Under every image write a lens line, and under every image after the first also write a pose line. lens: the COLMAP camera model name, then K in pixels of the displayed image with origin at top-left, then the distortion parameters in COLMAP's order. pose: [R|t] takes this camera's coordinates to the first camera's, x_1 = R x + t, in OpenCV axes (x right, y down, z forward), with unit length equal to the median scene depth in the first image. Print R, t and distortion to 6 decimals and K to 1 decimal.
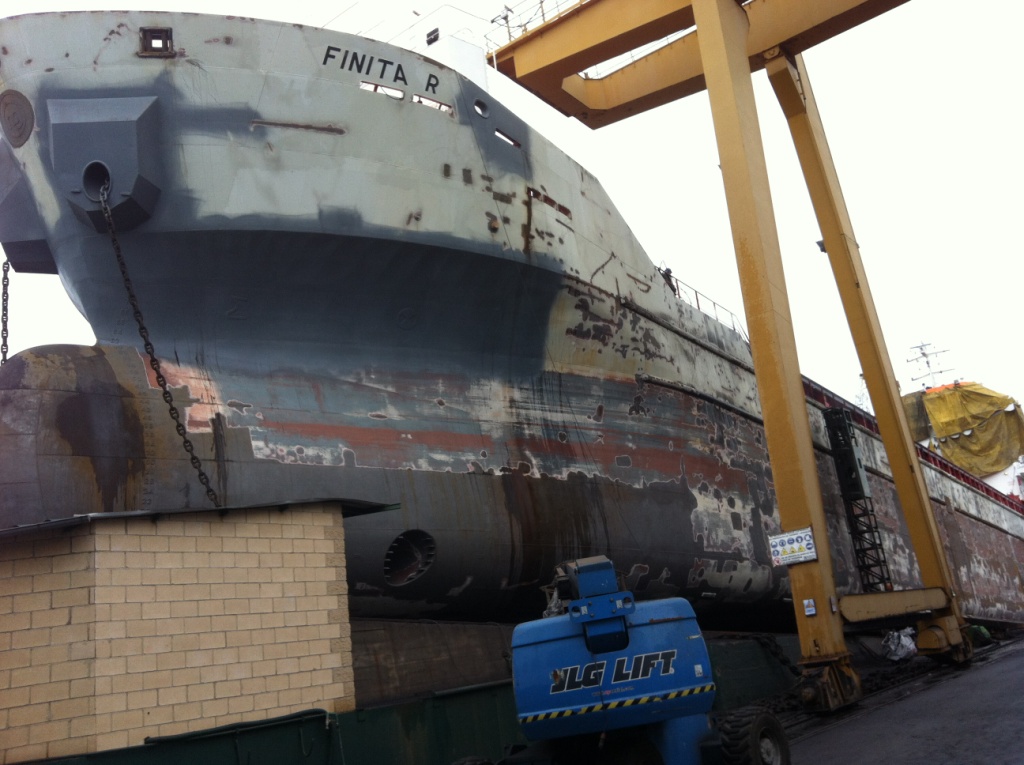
lens RADIAL K [[963.7, 0, 512.0], [0, 963.7, 382.5], [0, 0, 1]] dist [0.000847, -0.018786]
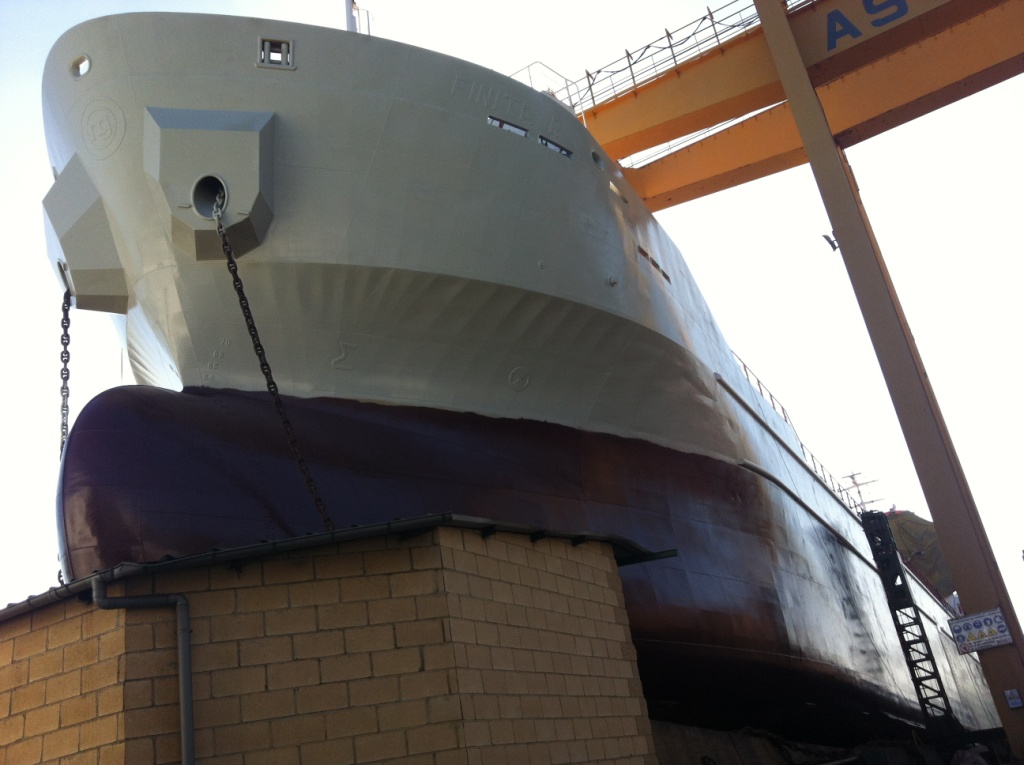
lens RADIAL K [[963.7, 0, 512.0], [0, 963.7, 382.5], [0, 0, 1]] dist [0.000847, -0.018786]
pose [[0.993510, 0.018260, 0.112270, -0.332504], [-0.001592, 0.989166, -0.146791, 0.102800], [-0.113734, 0.145660, 0.982776, 0.195349]]
